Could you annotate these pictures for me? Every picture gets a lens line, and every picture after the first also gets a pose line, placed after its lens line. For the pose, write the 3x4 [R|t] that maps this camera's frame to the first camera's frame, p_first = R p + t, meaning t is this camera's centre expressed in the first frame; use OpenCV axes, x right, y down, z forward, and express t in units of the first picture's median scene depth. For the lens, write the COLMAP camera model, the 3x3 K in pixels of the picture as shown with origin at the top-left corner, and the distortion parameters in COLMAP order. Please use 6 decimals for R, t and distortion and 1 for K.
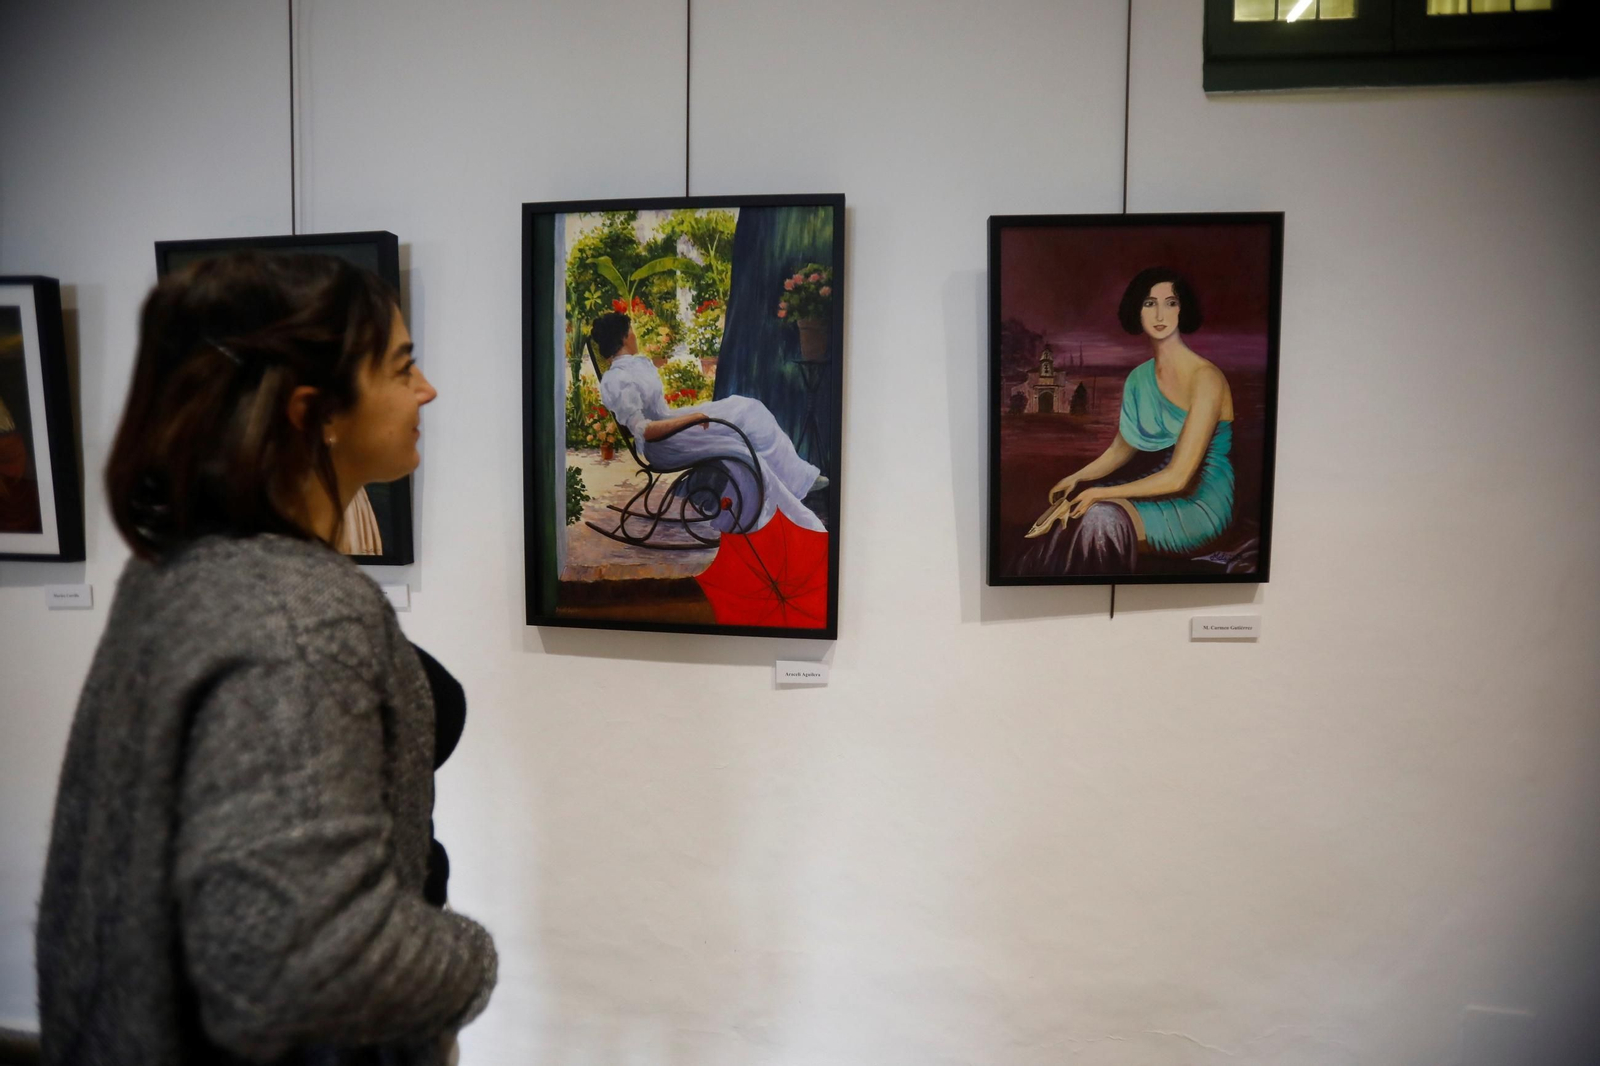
lens RADIAL K [[703.6, 0, 798.6], [0, 703.6, 527.0], [0, 0, 1]] dist [-0.058694, 0.008766]
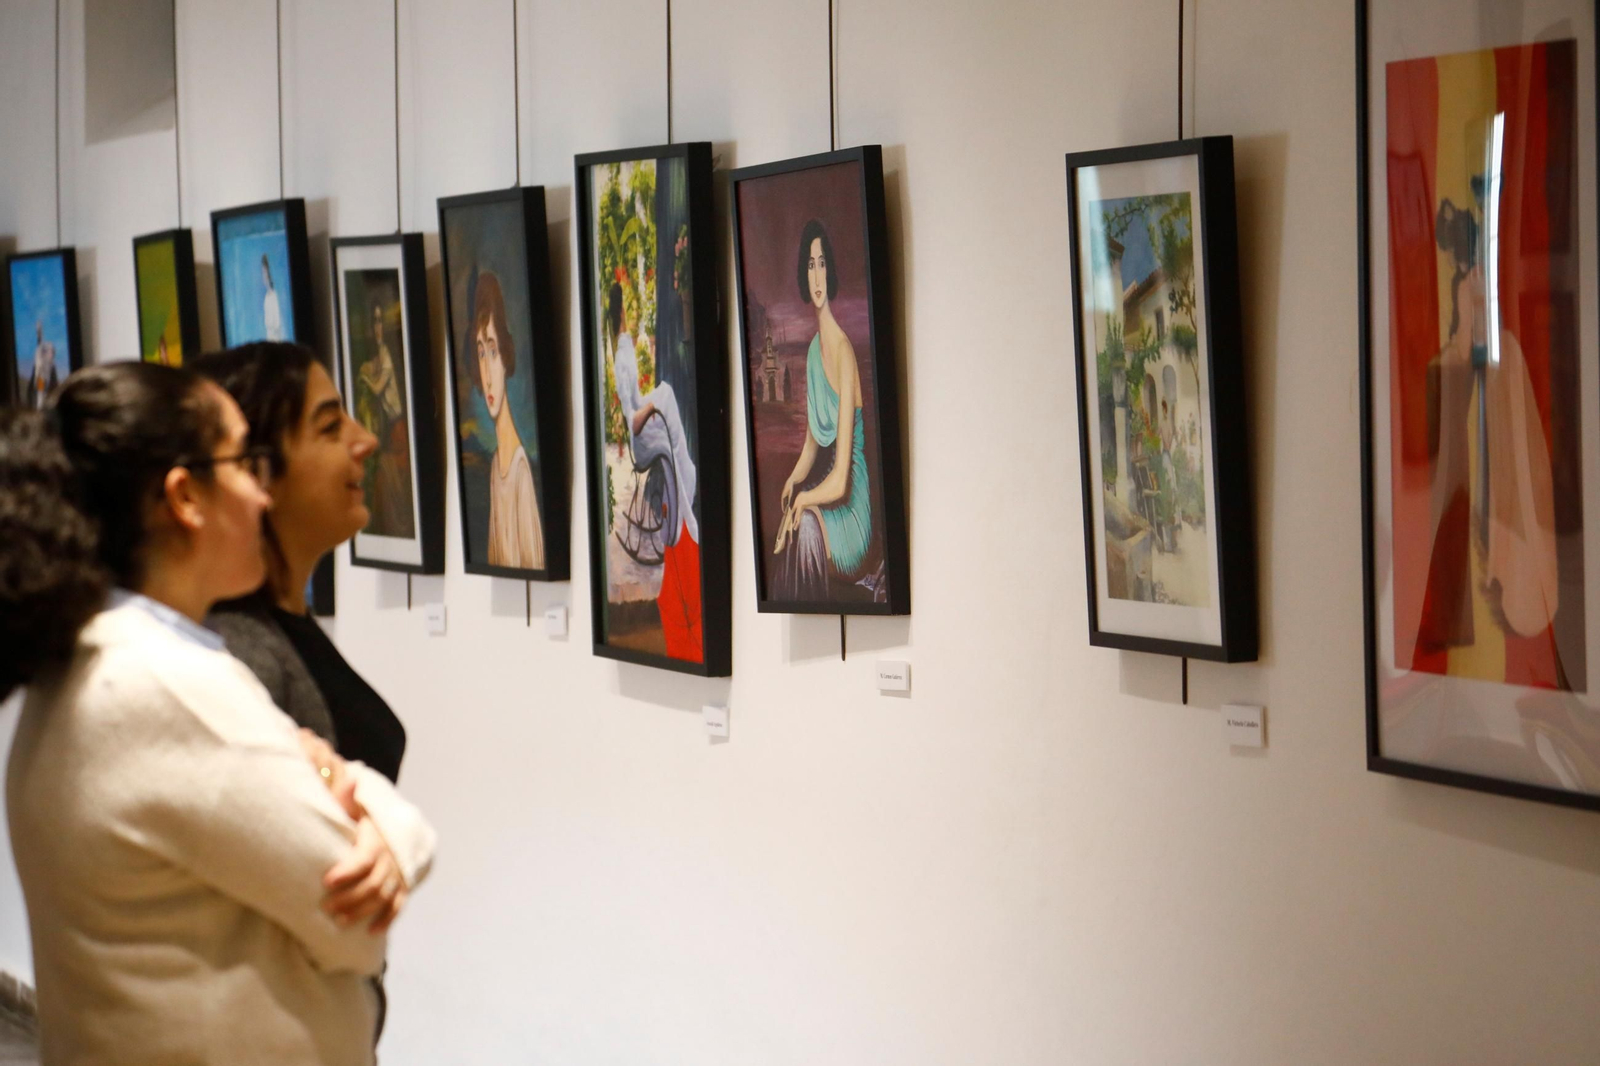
lens RADIAL K [[5682.1, 0, 798.1], [0, 5682.1, 540.2], [0, 0, 1]] dist [1.224266, 0.000000]
pose [[0.407846, 0.009448, -0.913002, 6.209298], [-0.030667, 0.999524, -0.003356, 0.020514], [0.912536, 0.029368, 0.407942, -1.627856]]
